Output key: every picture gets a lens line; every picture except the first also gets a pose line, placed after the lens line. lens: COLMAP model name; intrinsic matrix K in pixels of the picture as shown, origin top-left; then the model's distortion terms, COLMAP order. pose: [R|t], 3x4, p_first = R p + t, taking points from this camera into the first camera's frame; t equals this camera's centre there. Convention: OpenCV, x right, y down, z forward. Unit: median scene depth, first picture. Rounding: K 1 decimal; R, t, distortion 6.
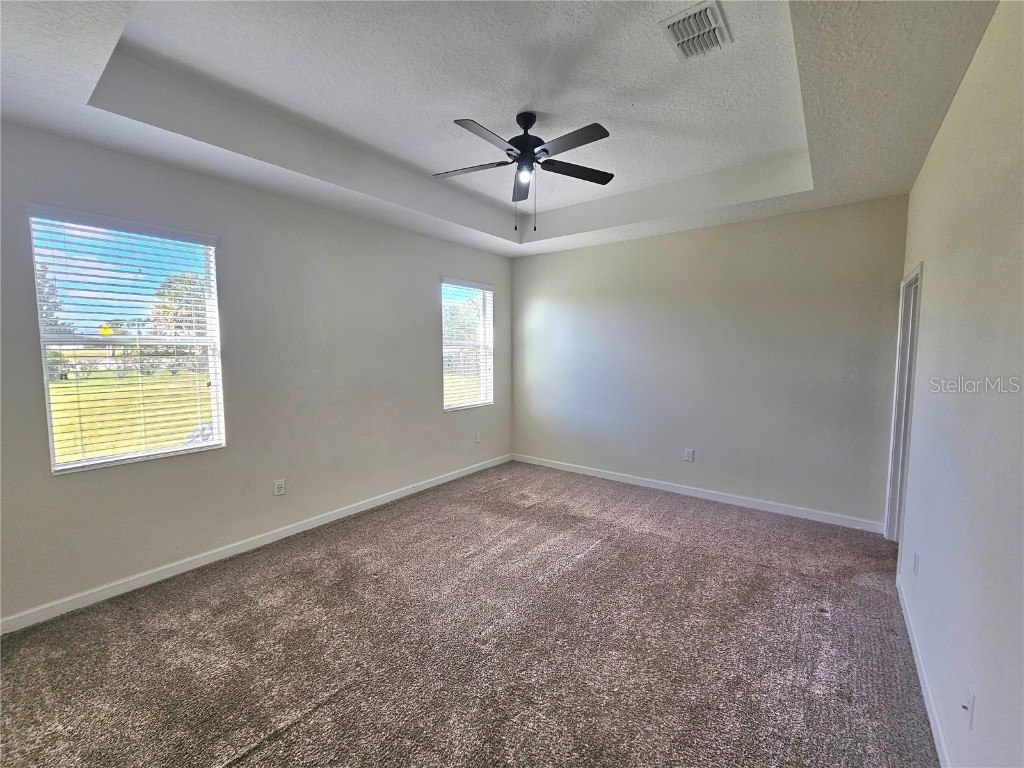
lens RADIAL K [[422.5, 0, 512.0], [0, 422.5, 377.0], [0, 0, 1]] dist [-0.000467, 0.000243]
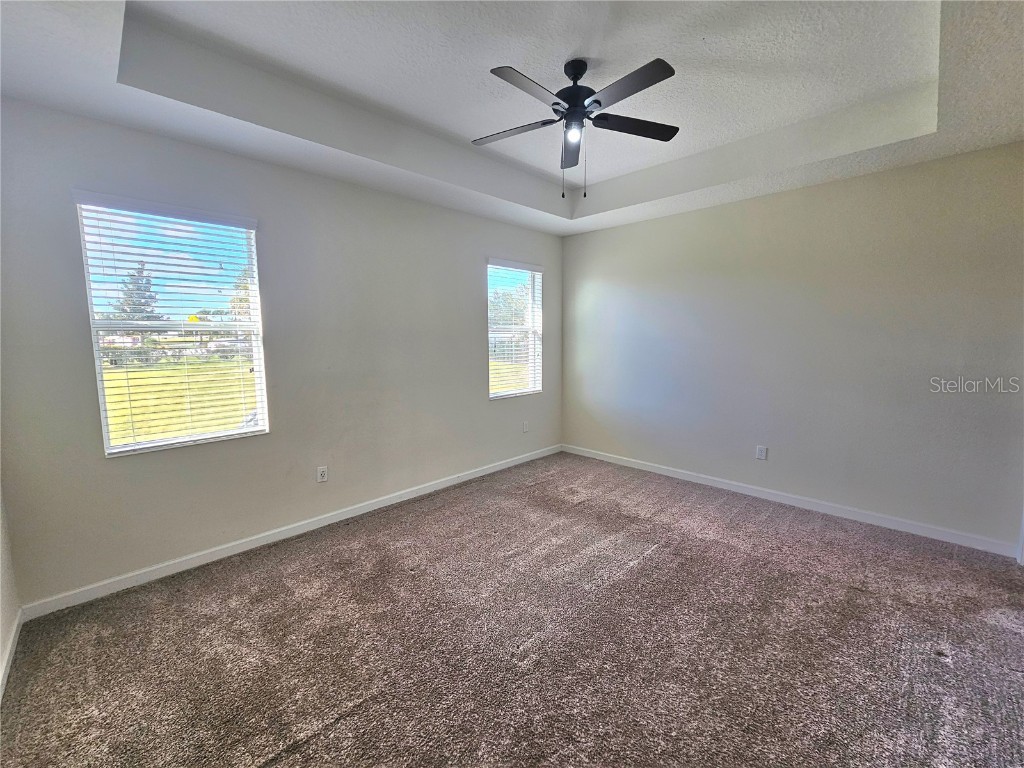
lens RADIAL K [[422.5, 0, 512.0], [0, 422.5, 377.0], [0, 0, 1]] dist [-0.000467, 0.000243]
pose [[0.991903, 0.007355, -0.126783, 0.018619], [-0.003353, 0.999490, 0.031755, 0.000136], [0.126951, -0.031073, 0.991422, 0.100266]]
